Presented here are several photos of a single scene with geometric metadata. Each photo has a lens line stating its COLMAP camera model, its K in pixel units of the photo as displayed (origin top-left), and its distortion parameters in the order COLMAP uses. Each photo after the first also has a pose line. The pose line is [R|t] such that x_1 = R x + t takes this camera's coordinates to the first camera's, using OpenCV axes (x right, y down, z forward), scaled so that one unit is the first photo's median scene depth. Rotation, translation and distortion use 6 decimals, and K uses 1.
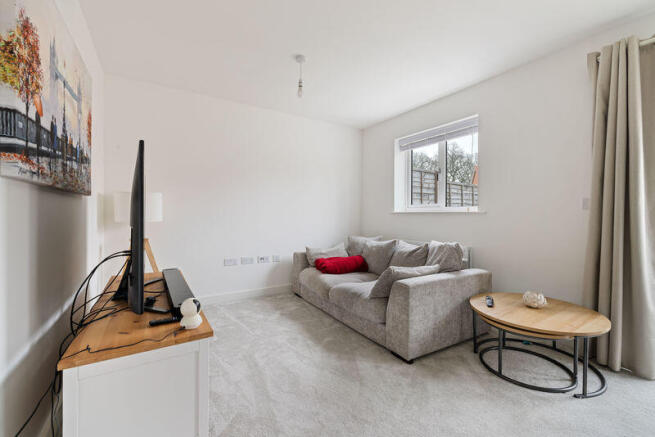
lens RADIAL K [[279.5, 0, 326.8], [0, 279.5, 218.0], [0, 0, 1]] dist [0.000000, -0.000477]
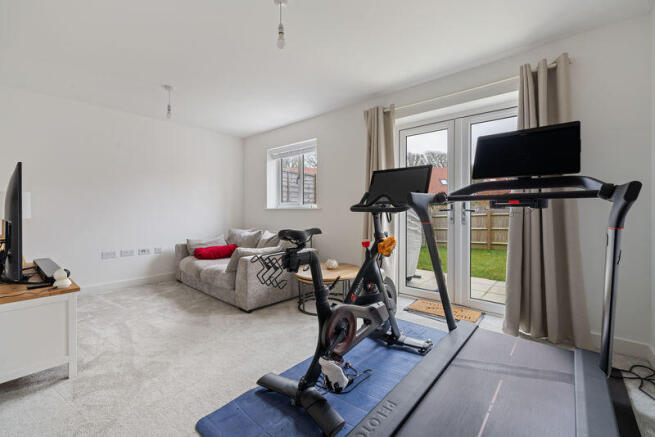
lens RADIAL K [[279.5, 0, 327.0], [0, 279.5, 213.8], [0, 0, 1]] dist [0.000000, -0.000477]
pose [[0.956173, -0.010083, 0.292628, 0.214036], [0.009882, 0.999949, 0.002165, 0.003085], [-0.292635, 0.000822, 0.956224, -0.415200]]
